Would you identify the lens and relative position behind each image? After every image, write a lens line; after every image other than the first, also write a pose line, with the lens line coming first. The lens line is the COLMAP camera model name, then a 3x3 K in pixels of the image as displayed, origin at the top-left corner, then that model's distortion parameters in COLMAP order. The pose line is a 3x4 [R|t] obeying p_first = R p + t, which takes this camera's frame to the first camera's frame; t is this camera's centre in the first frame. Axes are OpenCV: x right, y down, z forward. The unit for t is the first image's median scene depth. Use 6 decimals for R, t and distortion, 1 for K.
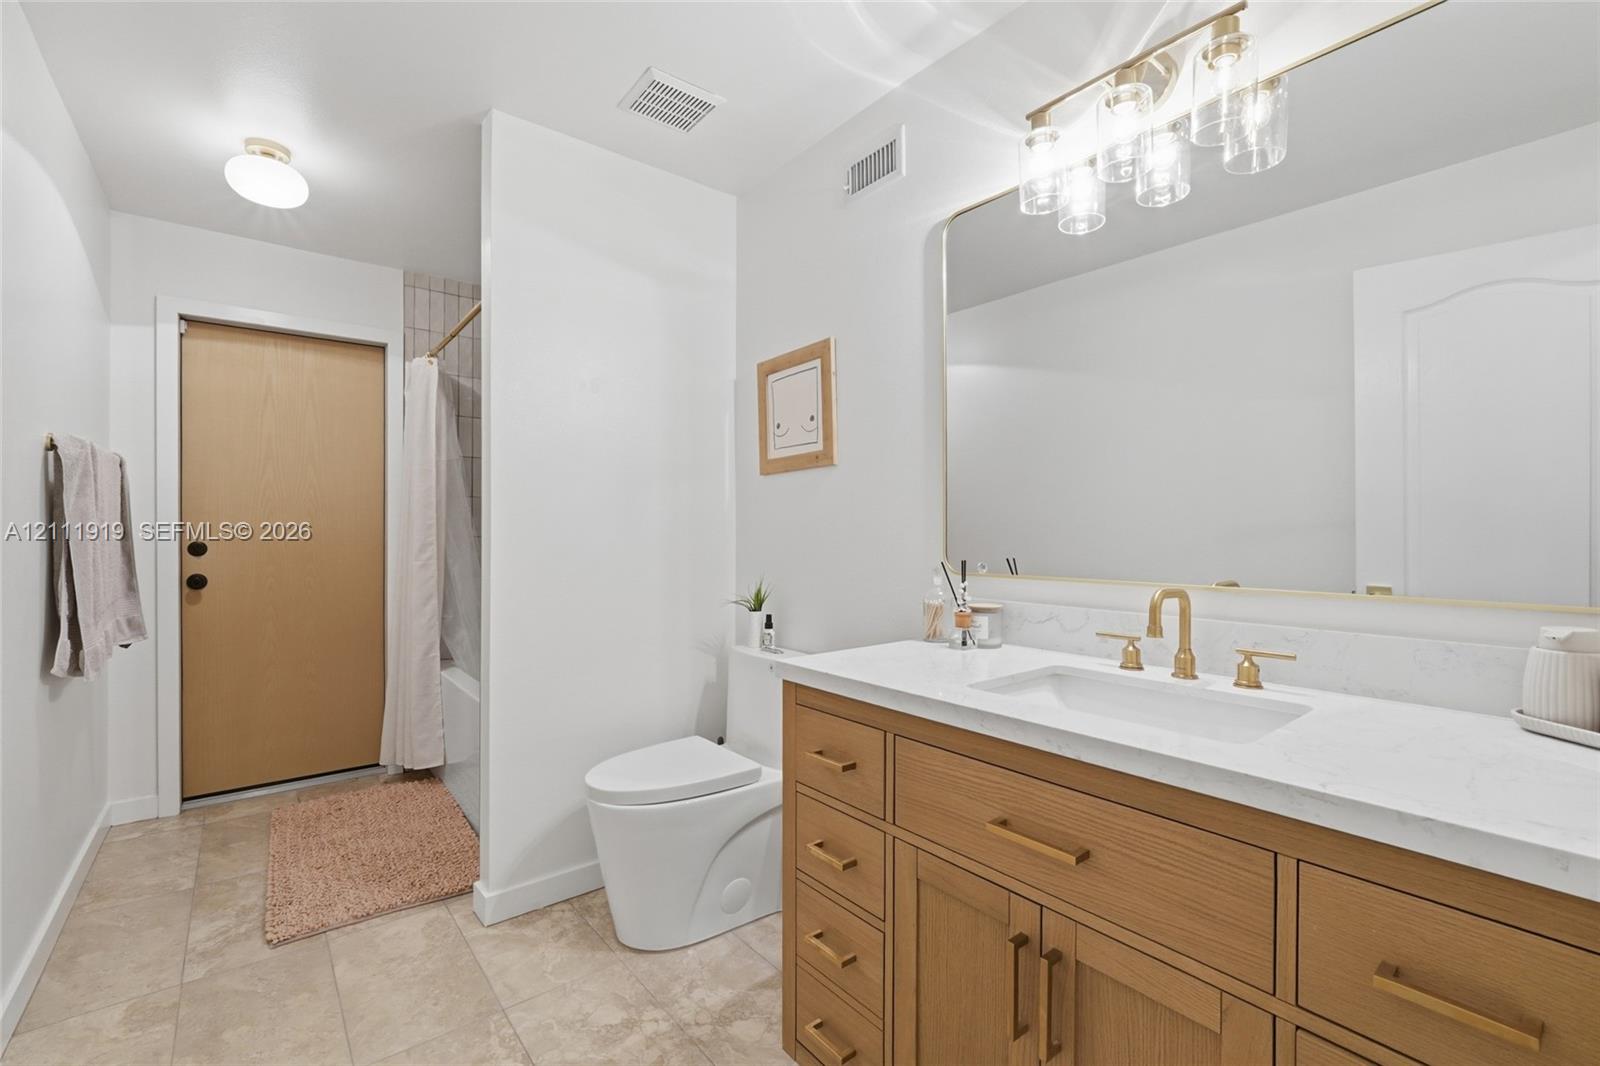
lens RADIAL K [[703.8, 0, 802.8], [0, 703.8, 534.5], [0, 0, 1]] dist [-0.000925, 0.000163]
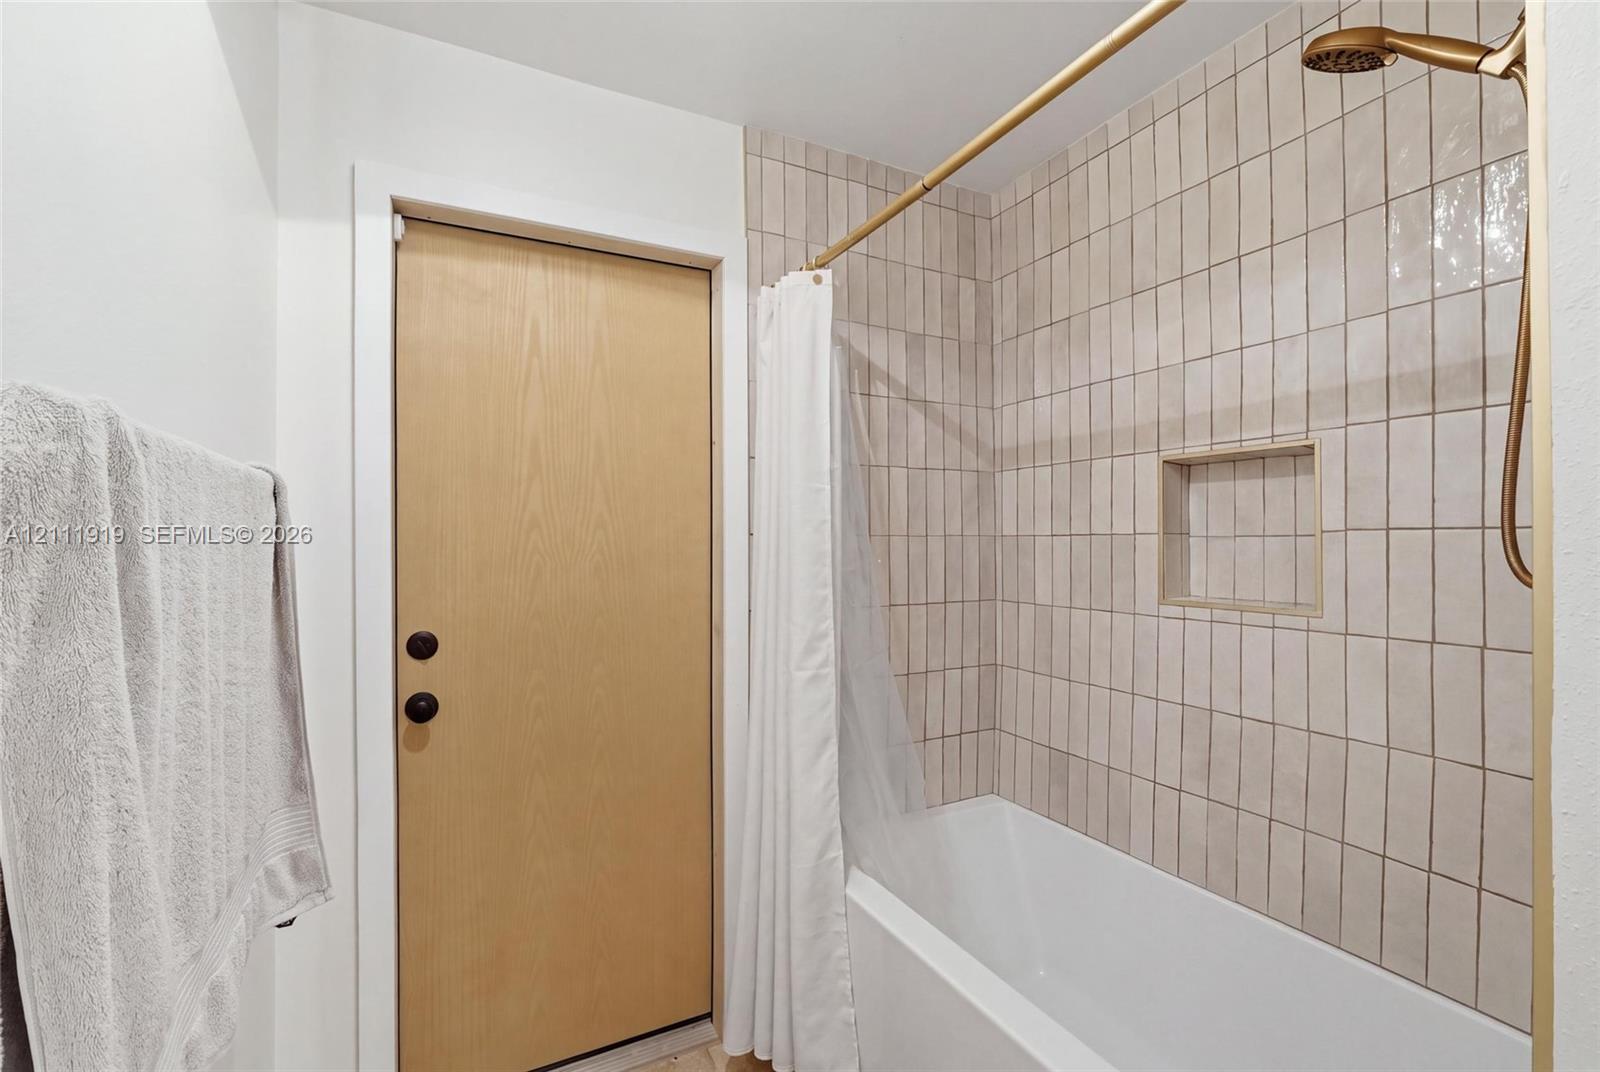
lens RADIAL K [[703.8, 0, 797.6], [0, 703.8, 541.1], [0, 0, 1]] dist [-0.000925, 0.000163]
pose [[0.981247, -0.004299, -0.192705, -0.479041], [0.003729, 0.999988, -0.003318, -0.055907], [0.192717, 0.002537, 0.981251, 0.531682]]
